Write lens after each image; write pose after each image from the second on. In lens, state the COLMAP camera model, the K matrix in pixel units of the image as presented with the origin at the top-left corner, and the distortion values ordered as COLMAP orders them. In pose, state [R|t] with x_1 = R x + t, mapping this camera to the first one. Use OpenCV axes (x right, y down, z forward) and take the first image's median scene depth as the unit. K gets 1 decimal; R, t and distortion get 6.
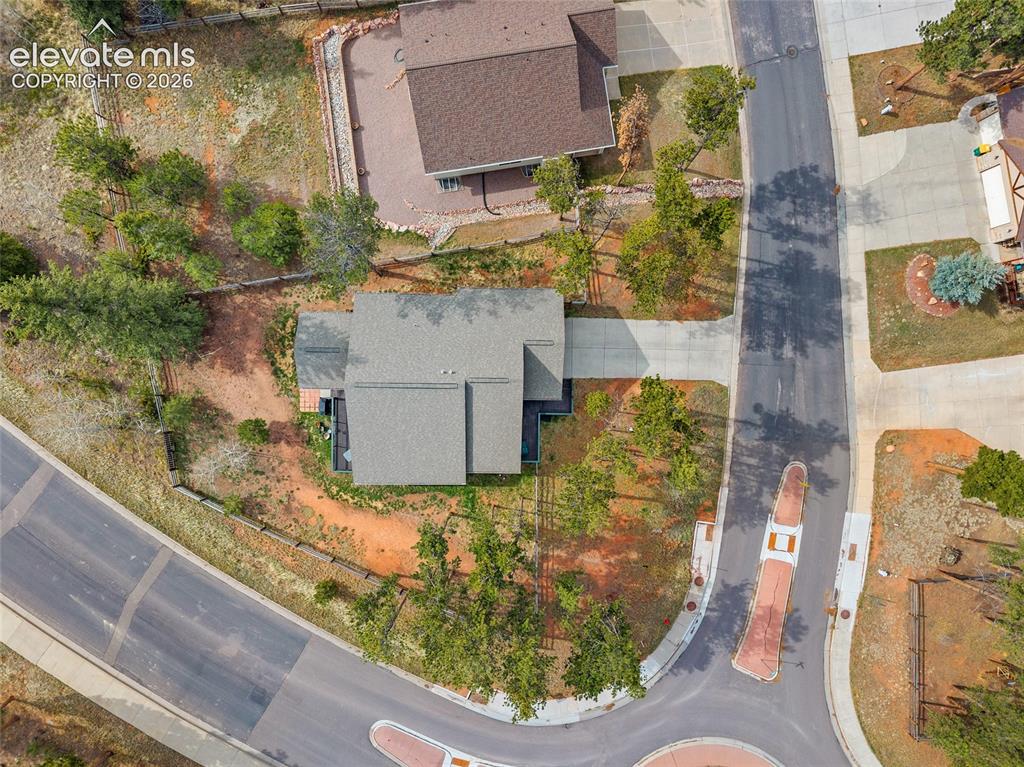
lens RADIAL K [[690.0, 0, 512.0], [0, 690.0, 383.5], [0, 0, 1]] dist [0.008735, -0.006882]
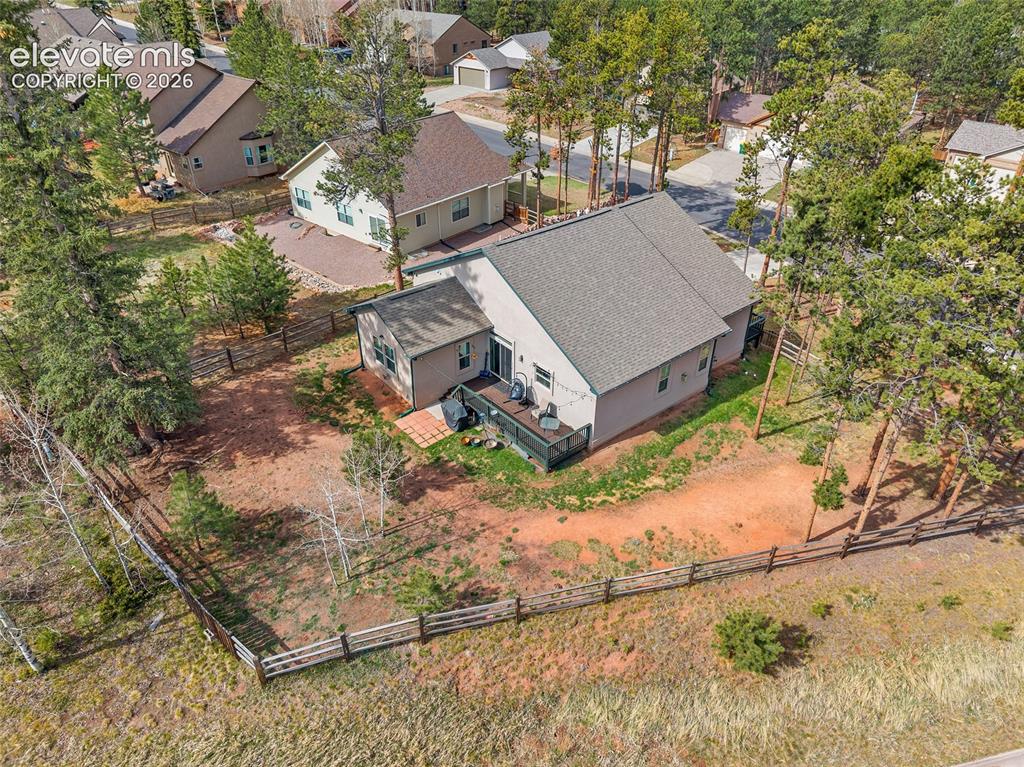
lens RADIAL K [[690.0, 0, 512.0], [0, 690.0, 383.5], [0, 0, 1]] dist [0.008735, -0.006882]
pose [[0.760923, -0.365353, 0.536203, -0.518227], [0.648752, 0.414650, -0.638111, 0.400459], [0.010799, 0.833416, 0.552540, 0.663003]]
